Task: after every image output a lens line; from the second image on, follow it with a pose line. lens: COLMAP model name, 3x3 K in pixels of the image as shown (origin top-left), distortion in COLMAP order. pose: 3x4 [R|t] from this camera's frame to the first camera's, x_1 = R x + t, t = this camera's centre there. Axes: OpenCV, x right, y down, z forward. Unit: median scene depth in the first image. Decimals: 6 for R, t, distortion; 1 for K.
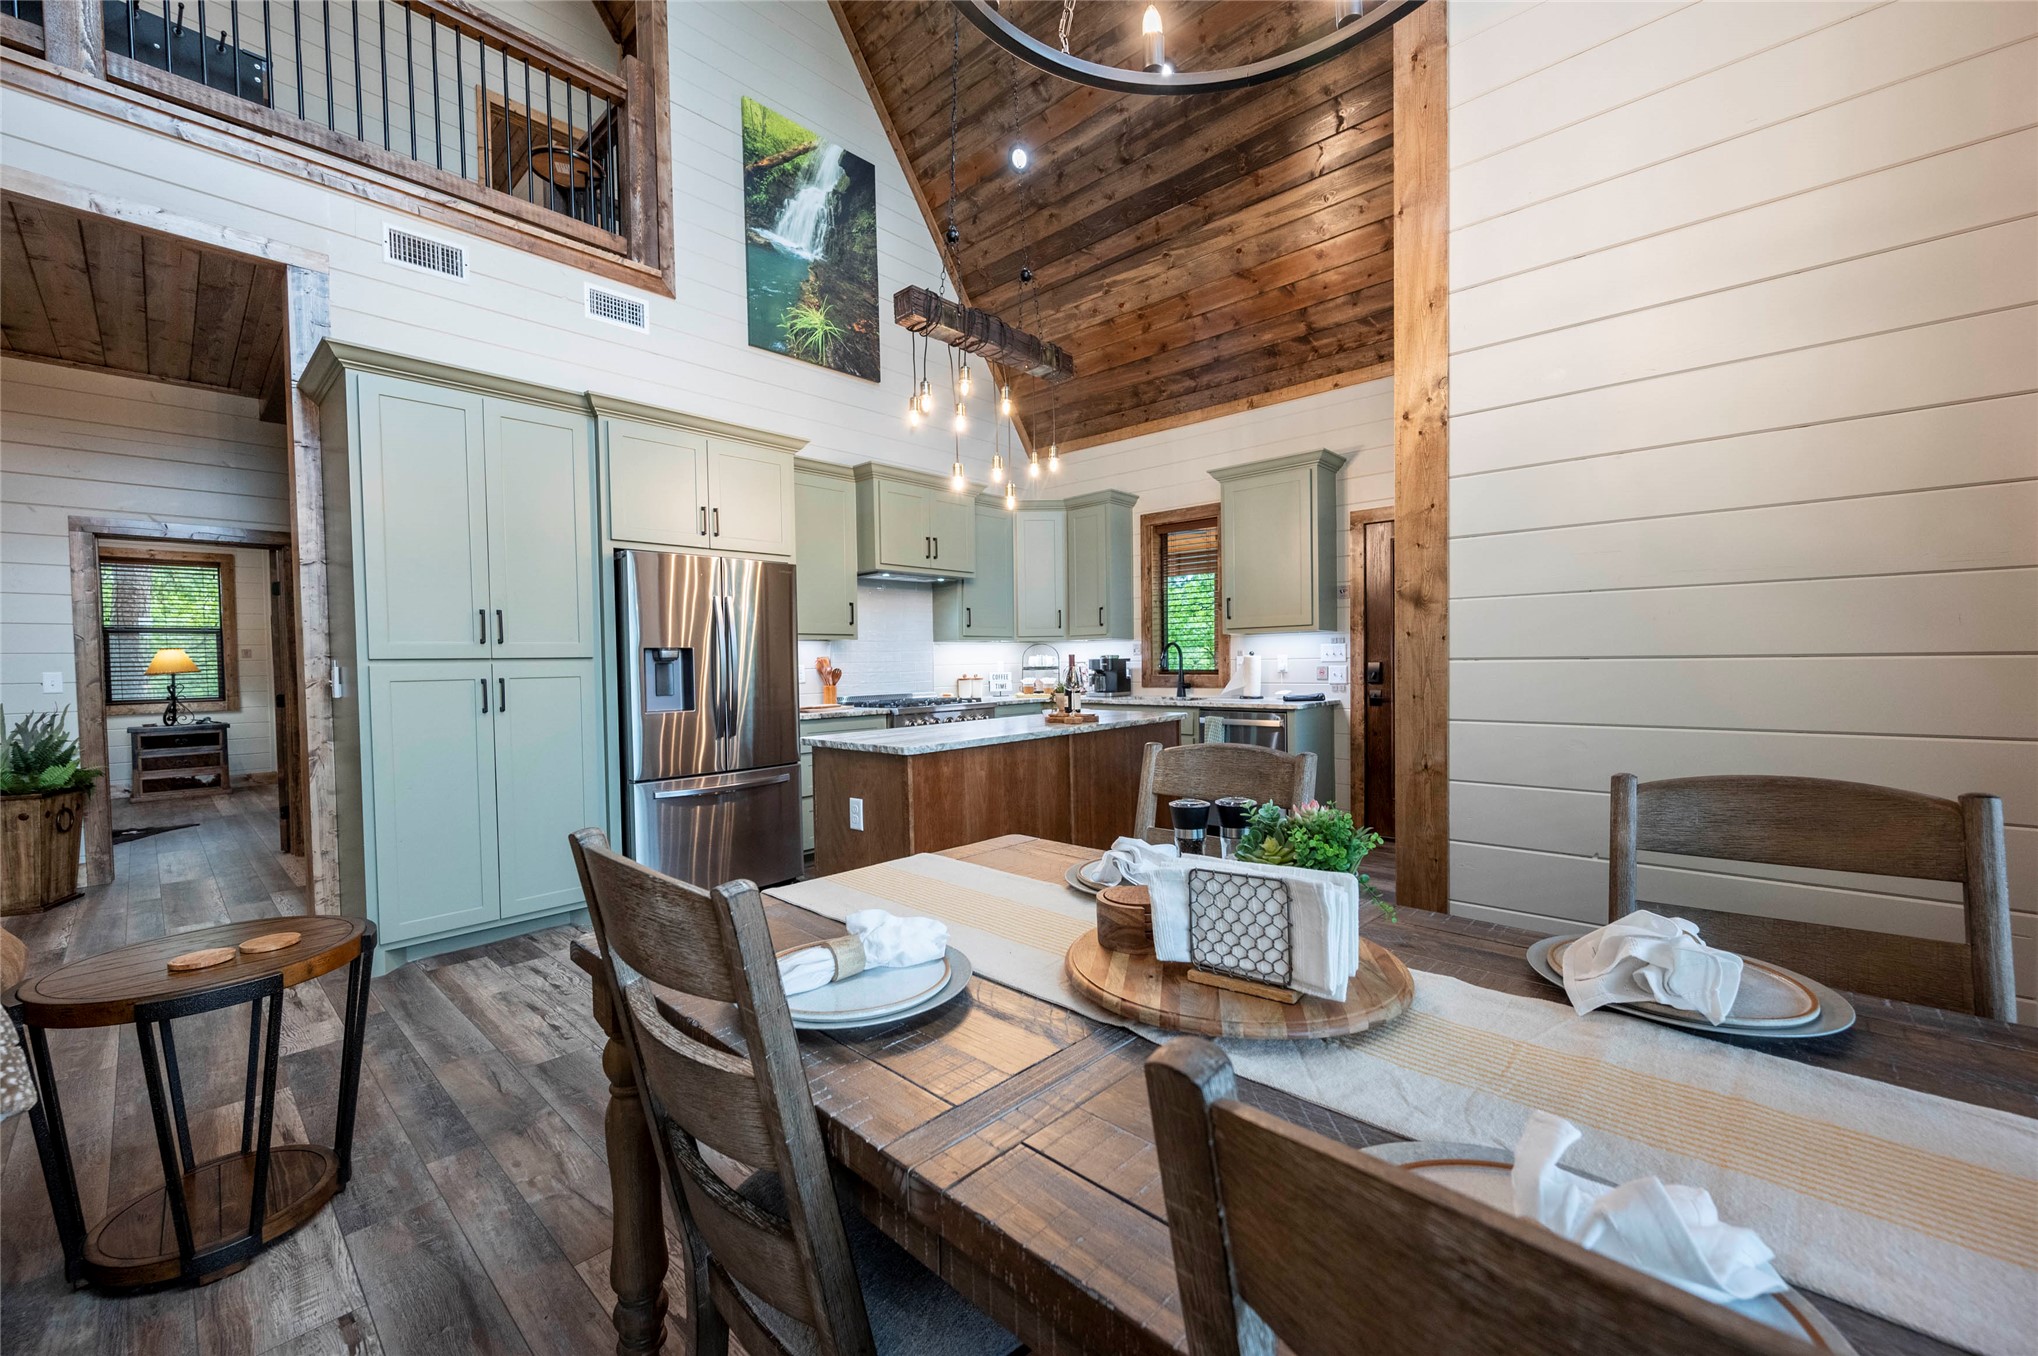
lens RADIAL K [[812.5, 0, 1015.0], [0, 812.5, 678.9], [0, 0, 1]] dist [-0.002160, 0.000682]
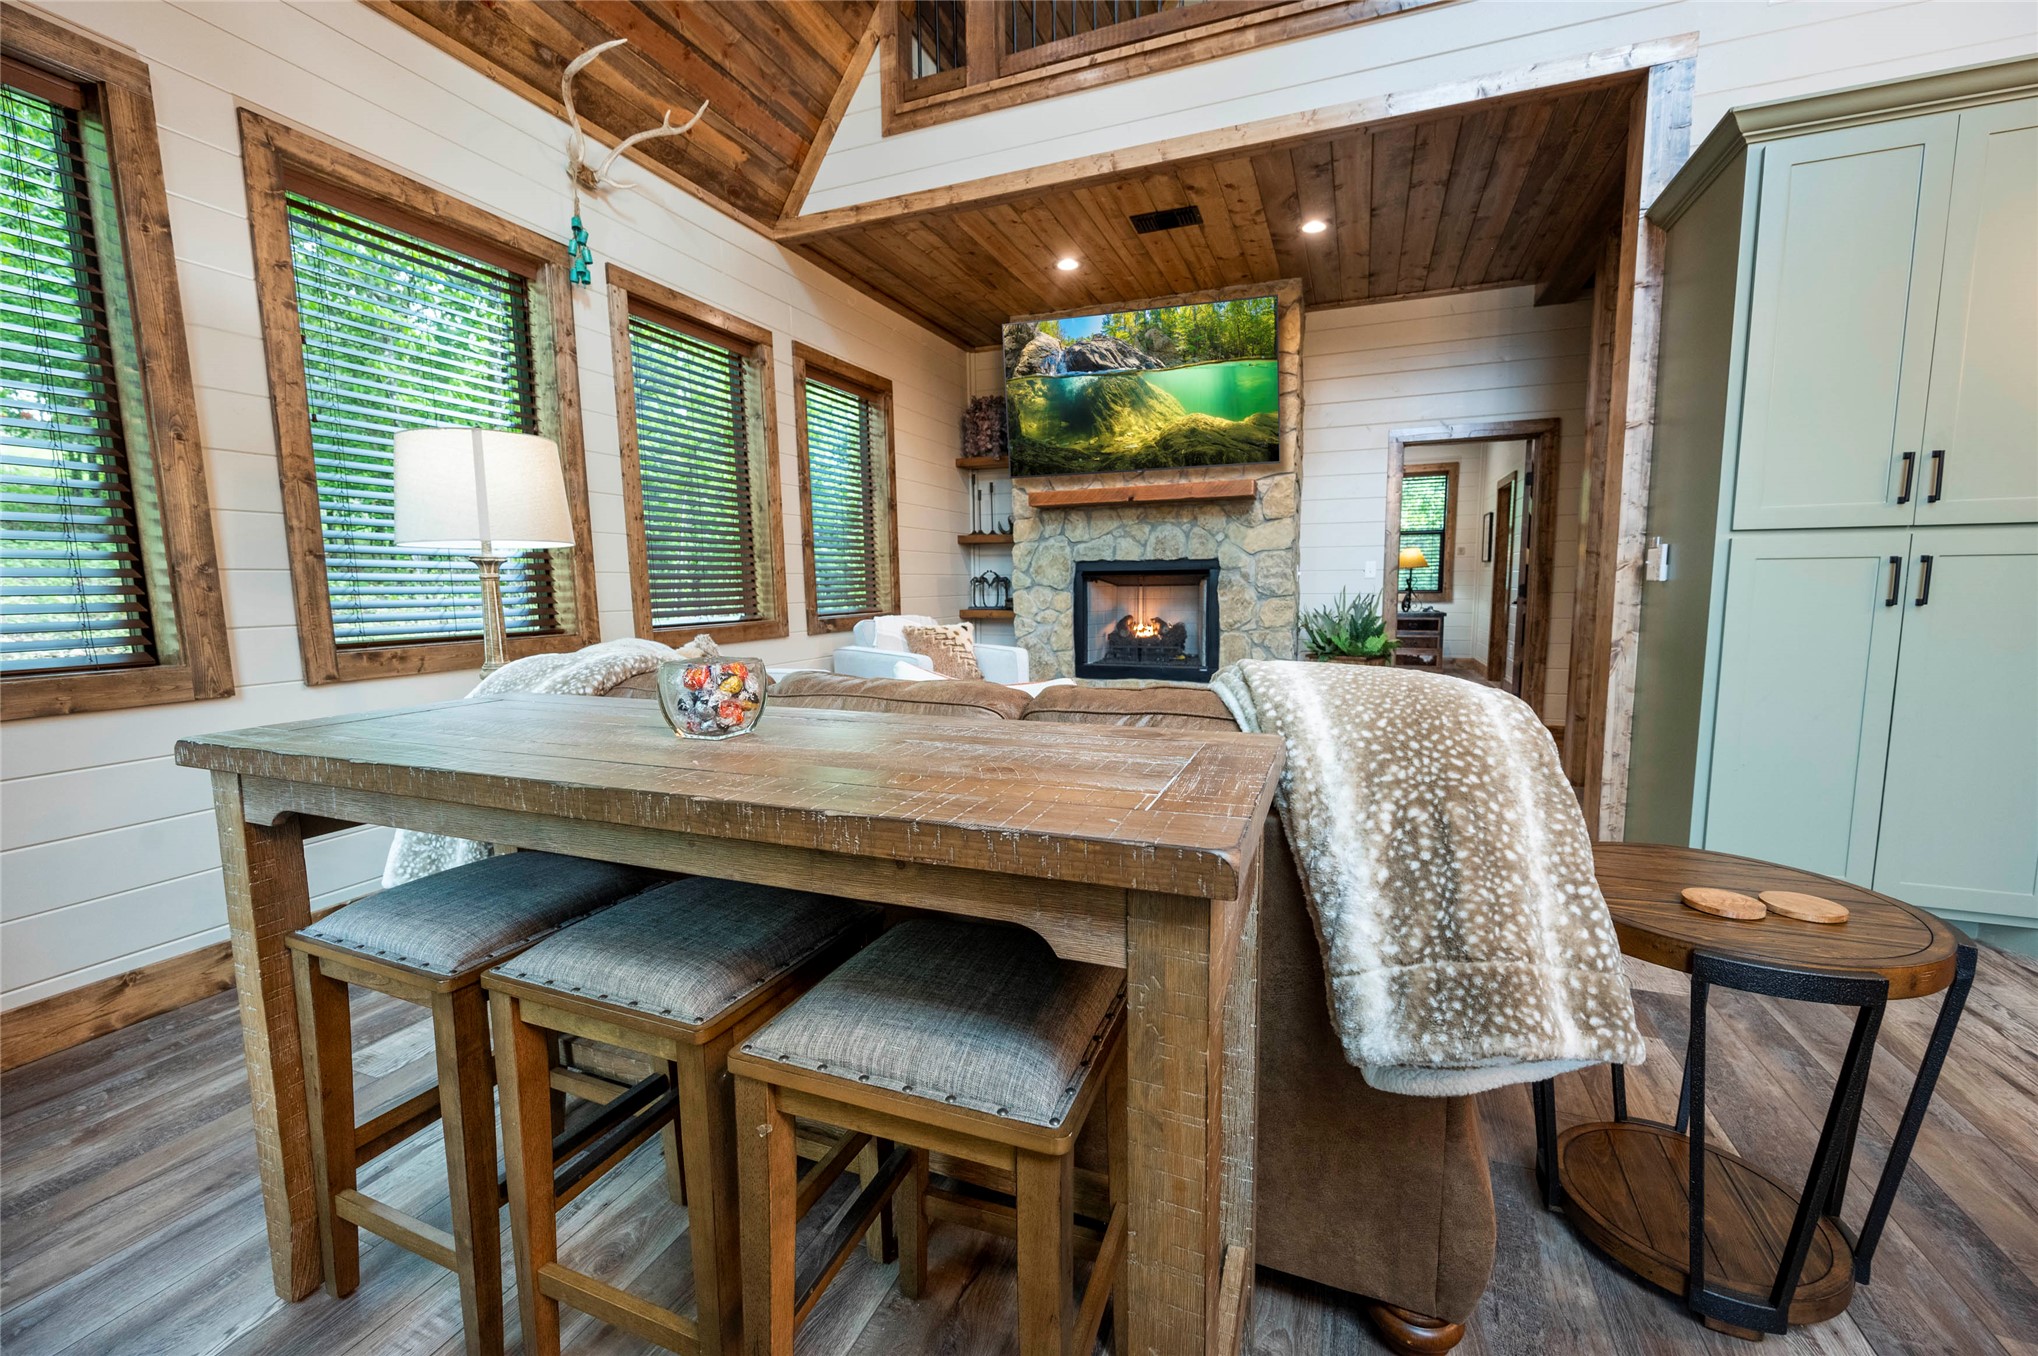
lens RADIAL K [[812.5, 0, 1038.4], [0, 812.5, 676.5], [0, 0, 1]] dist [-0.002160, 0.000682]
pose [[0.379604, 0.122693, -0.916977, -0.189089], [-0.019146, 0.991997, 0.124804, 0.018729], [0.924951, -0.029819, 0.378915, 0.046185]]
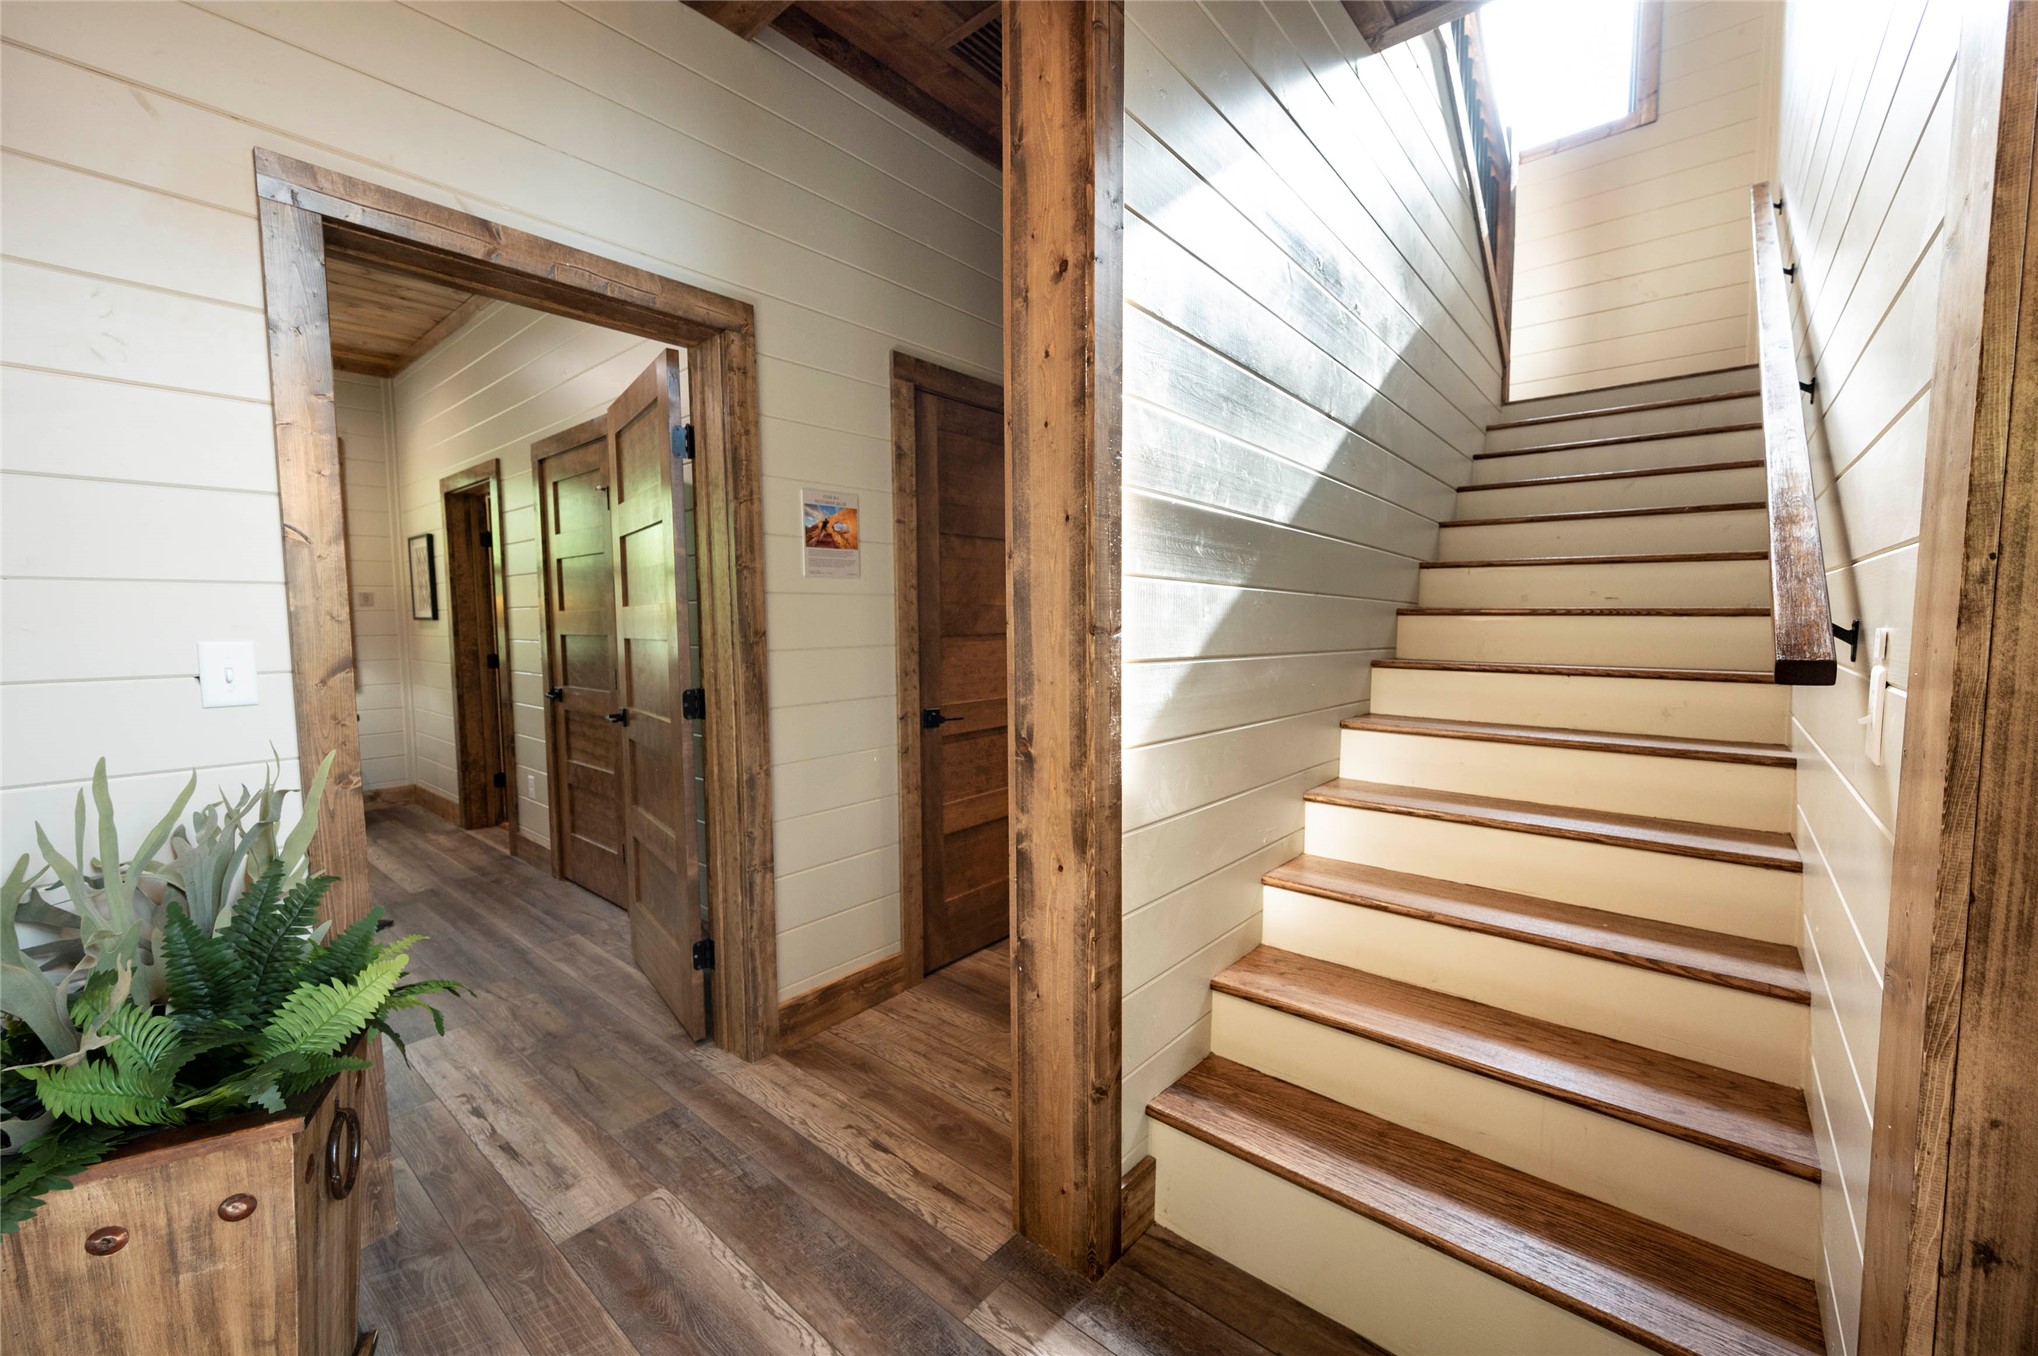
lens RADIAL K [[812.5, 0, 1015.0], [0, 812.5, 676.5], [0, 0, 1]] dist [-0.002160, 0.000682]
pose [[0.999132, 0.006931, 0.041082, -0.766050], [-0.008968, 0.998728, 0.049625, -0.011042], [-0.040686, -0.049950, 0.997923, 0.575106]]
